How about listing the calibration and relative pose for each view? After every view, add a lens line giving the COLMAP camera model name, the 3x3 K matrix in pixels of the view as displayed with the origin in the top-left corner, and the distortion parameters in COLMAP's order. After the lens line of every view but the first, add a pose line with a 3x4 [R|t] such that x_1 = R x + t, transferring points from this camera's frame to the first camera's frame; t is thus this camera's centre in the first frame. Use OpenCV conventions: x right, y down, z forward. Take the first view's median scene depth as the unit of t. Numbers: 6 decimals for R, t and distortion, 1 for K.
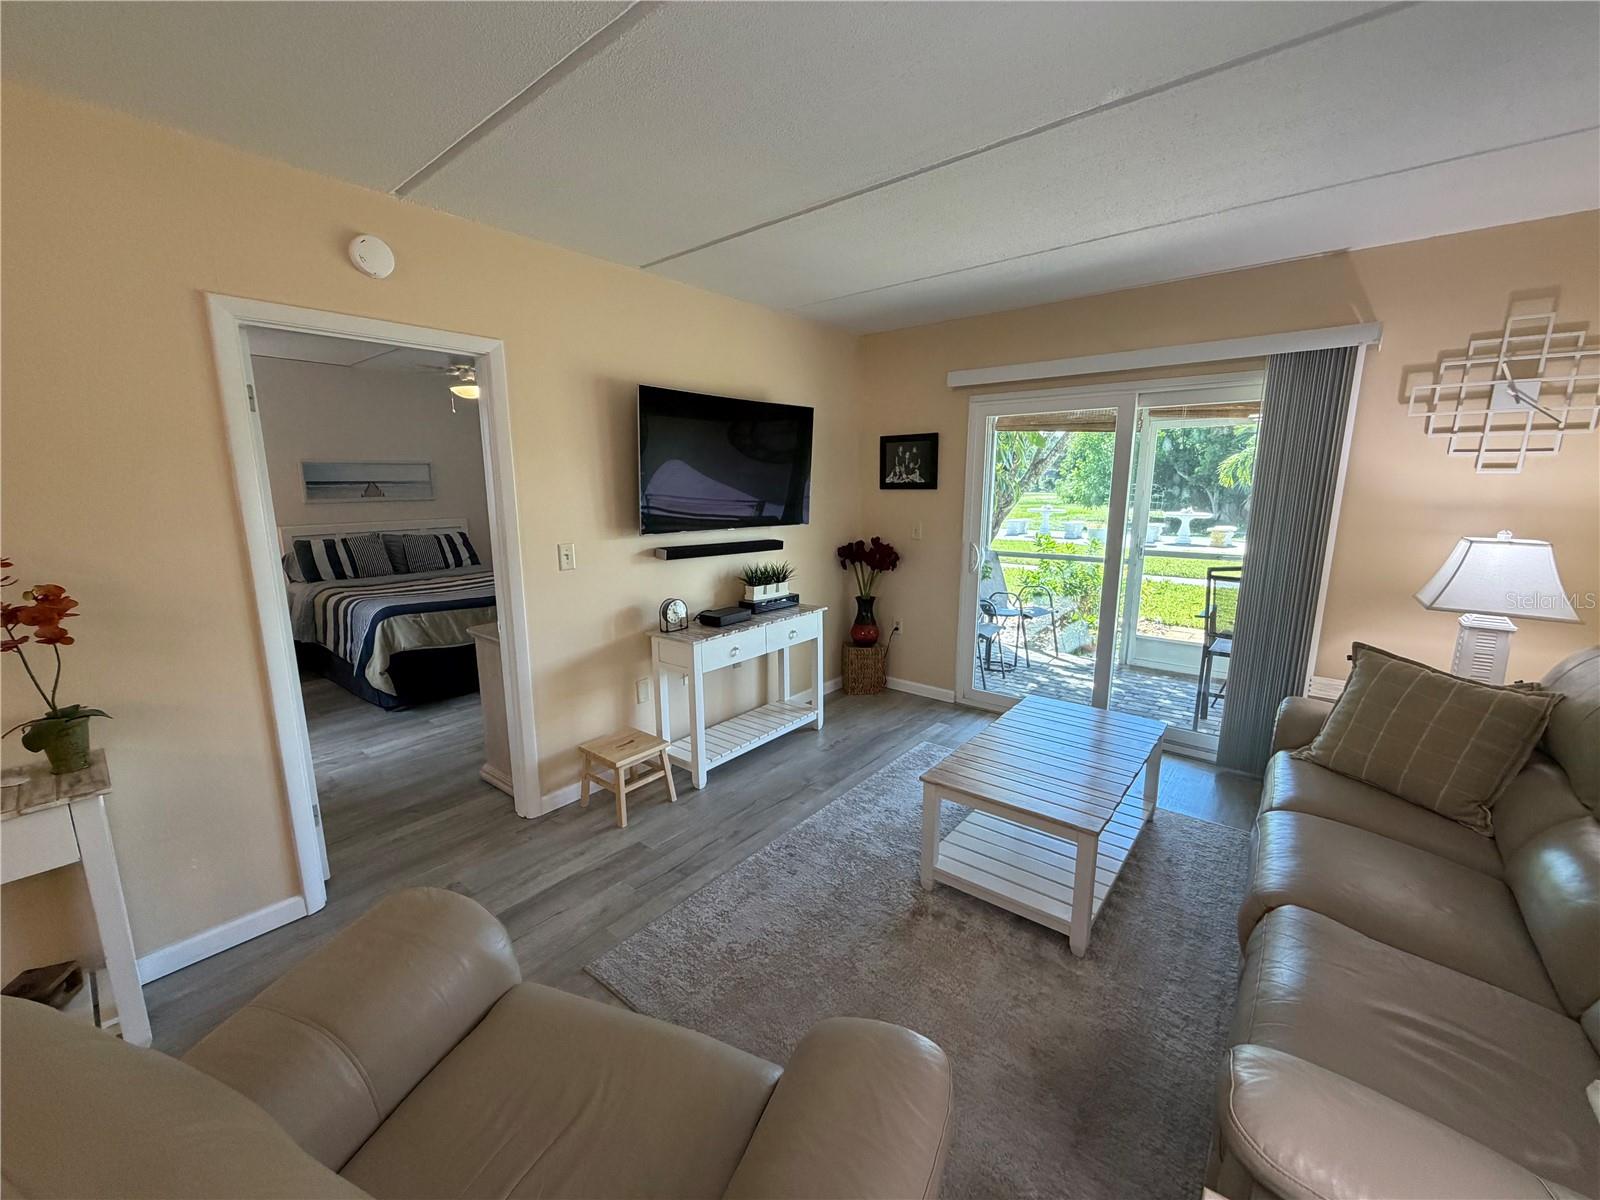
lens RADIAL K [[634.9, 0, 794.8], [0, 634.9, 601.7], [0, 0, 1]] dist [0.003187, 0.000012]
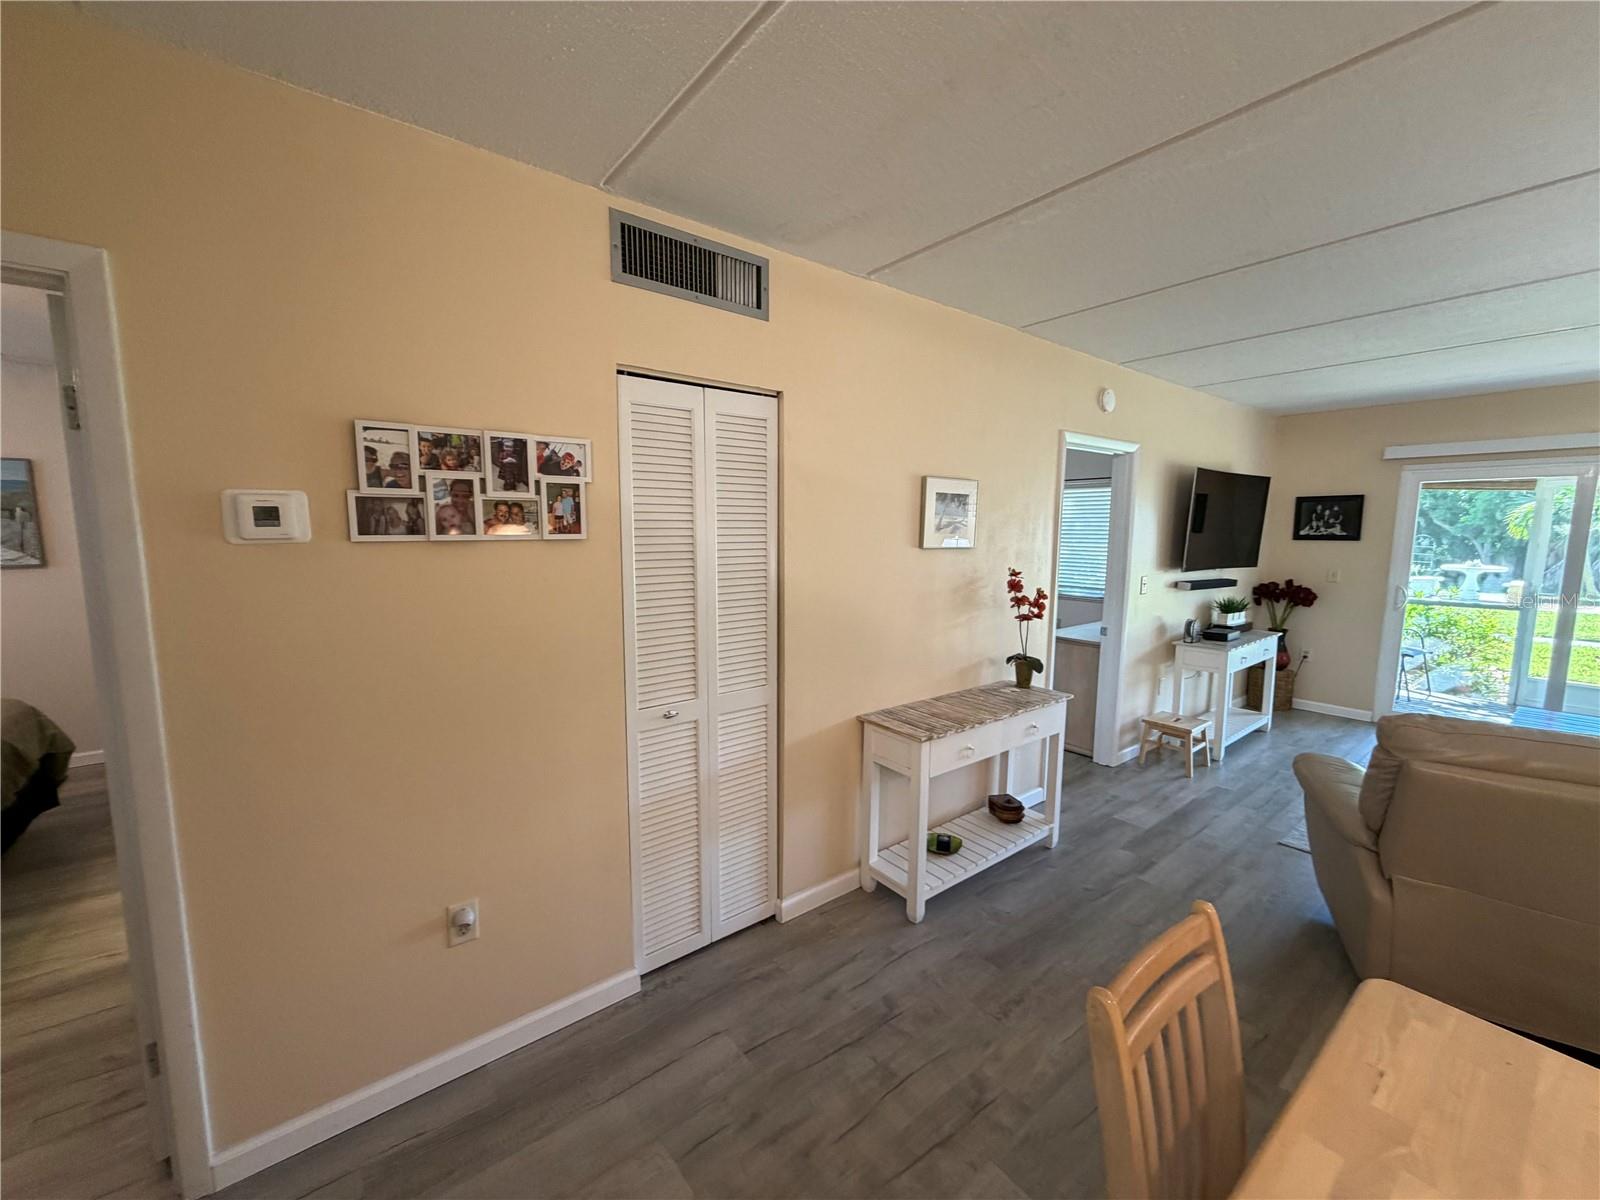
lens RADIAL K [[634.9, 0, 789.6], [0, 634.9, 598.1], [0, 0, 1]] dist [0.003187, 0.000012]
pose [[0.976055, 0.031740, -0.215194, -0.554508], [-0.047531, 0.996511, -0.068607, 0.063951], [0.212265, 0.077192, 0.974158, -0.386862]]
